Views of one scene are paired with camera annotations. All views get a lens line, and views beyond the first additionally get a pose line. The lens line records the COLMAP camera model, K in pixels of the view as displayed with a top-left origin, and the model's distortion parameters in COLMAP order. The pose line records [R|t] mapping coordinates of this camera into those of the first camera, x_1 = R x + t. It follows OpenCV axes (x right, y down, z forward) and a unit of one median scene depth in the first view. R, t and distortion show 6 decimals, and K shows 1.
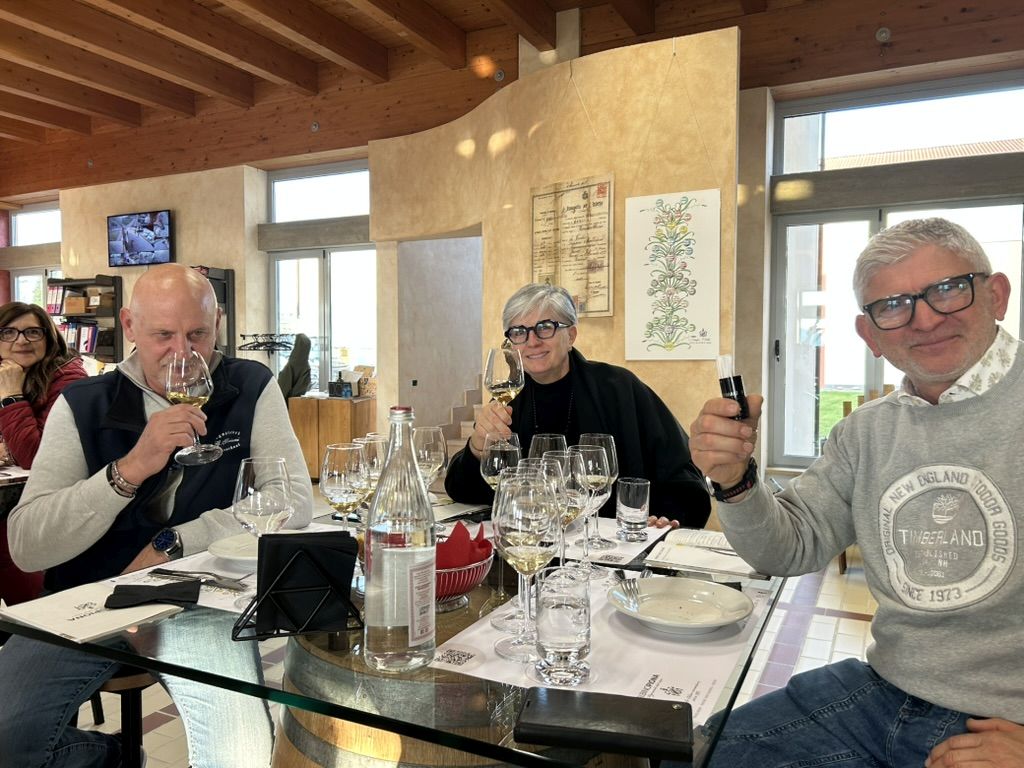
lens RADIAL K [[777.6, 0, 512.8], [0, 777.6, 390.3], [0, 0, 1]] dist [0.042368, -0.044047]
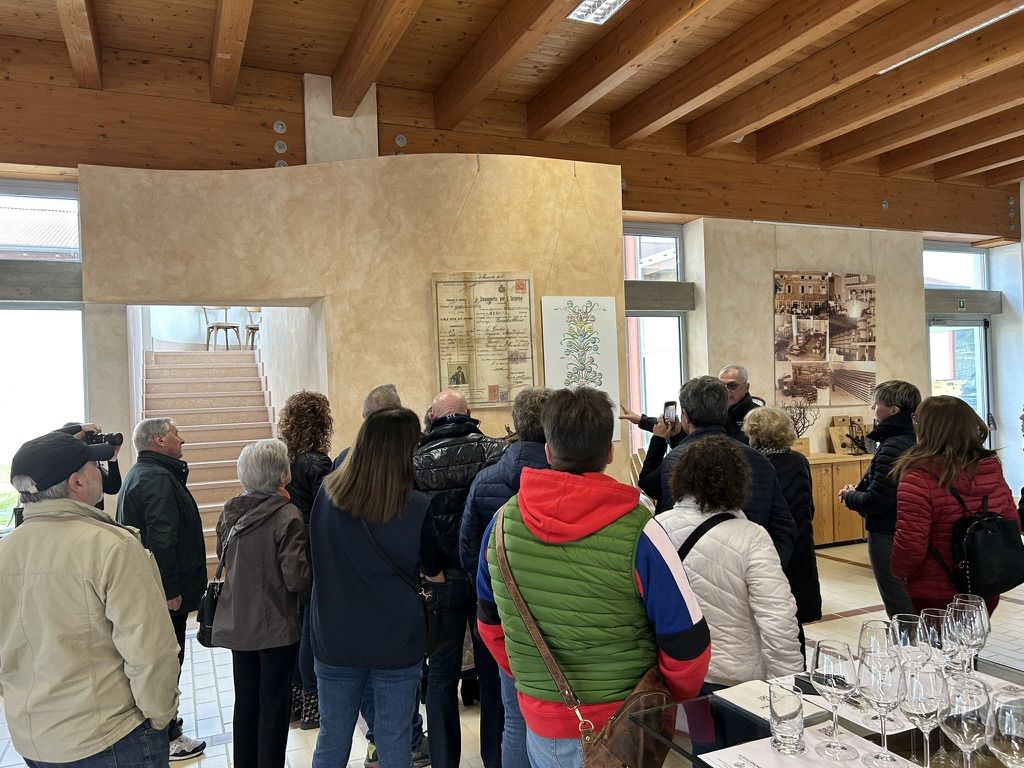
lens RADIAL K [[777.6, 0, 516.1], [0, 777.6, 417.9], [0, 0, 1]] dist [0.042368, -0.044047]
pose [[0.646365, -0.044434, 0.761734, -0.616526], [0.070019, 0.997545, -0.001225, -0.068986], [-0.759809, 0.054127, 0.647889, 0.293676]]
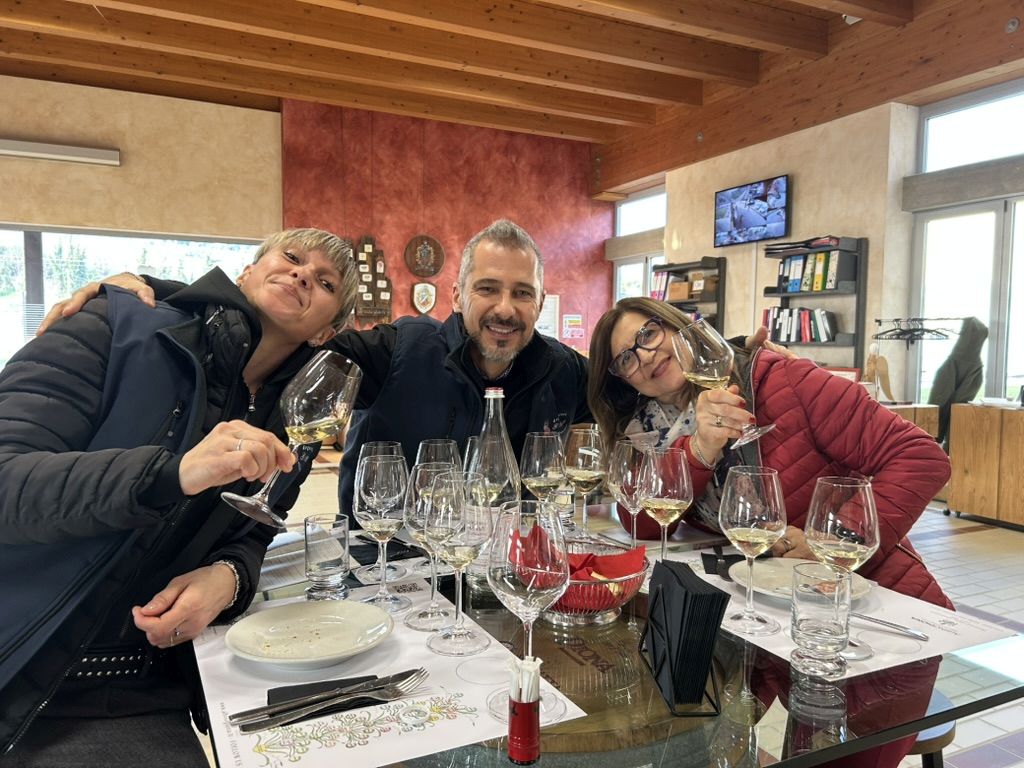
lens RADIAL K [[777.6, 0, 511.8], [0, 777.6, 386.3], [0, 0, 1]] dist [0.042368, -0.044047]
pose [[0.788007, 0.040931, -0.614304, -0.203521], [-0.031849, 0.999162, 0.025720, -0.016925], [0.614842, -0.000703, 0.788650, 0.202907]]
